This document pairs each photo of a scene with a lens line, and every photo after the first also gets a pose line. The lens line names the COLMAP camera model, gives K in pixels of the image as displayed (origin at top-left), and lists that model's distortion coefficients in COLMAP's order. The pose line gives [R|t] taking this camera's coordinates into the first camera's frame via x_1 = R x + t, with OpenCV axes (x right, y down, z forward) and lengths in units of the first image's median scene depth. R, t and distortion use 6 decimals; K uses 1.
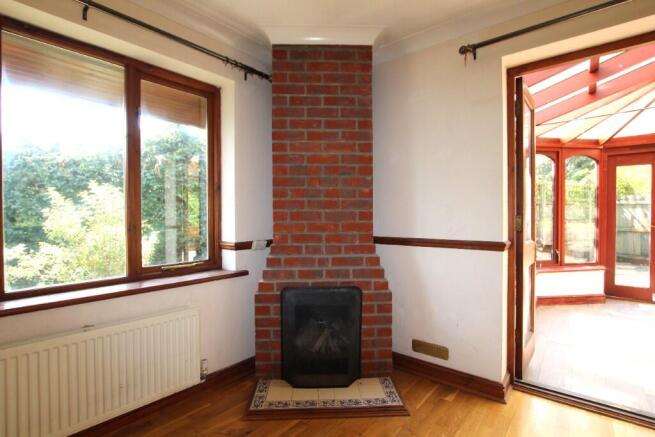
lens RADIAL K [[316.2, 0, 327.5], [0, 316.2, 218.5], [0, 0, 1]] dist [-0.031417, 0.000660]
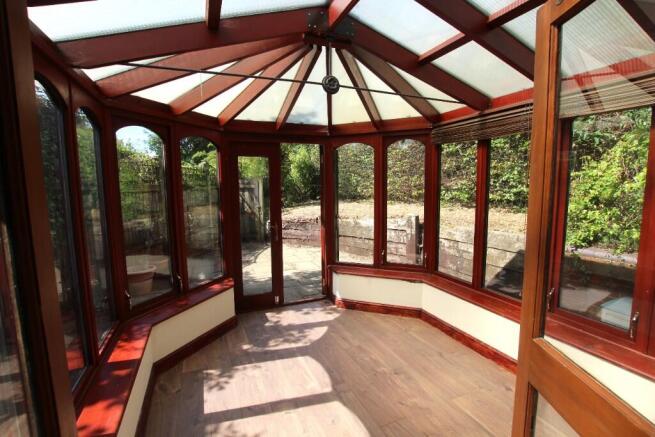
lens RADIAL K [[302.8, 0, 327.5], [0, 302.8, 218.5], [0, 0, 1]] dist [-0.029083, 0.000204]
pose [[0.469788, -0.100423, 0.877049, 0.685432], [0.018274, 0.994402, 0.104072, -0.170244], [-0.882590, -0.032865, 0.468993, 0.839325]]
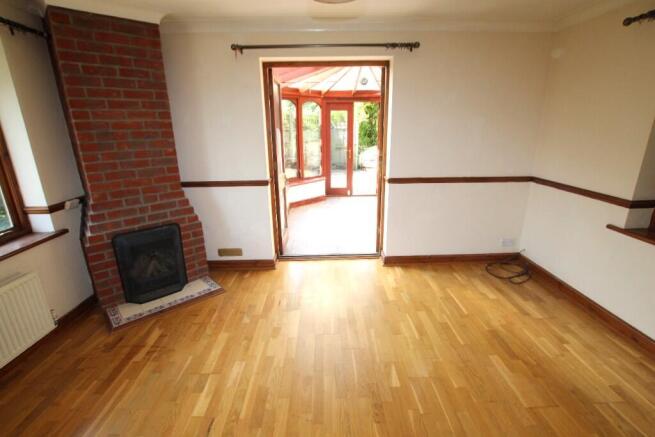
lens RADIAL K [[302.8, 0, 327.5], [0, 302.8, 218.5], [0, 0, 1]] dist [-0.029083, 0.000204]
pose [[0.755382, -0.194182, 0.625853, -0.215090], [0.015514, 0.960117, 0.279168, -0.153789], [-0.655101, -0.201169, 0.728267, -0.372465]]
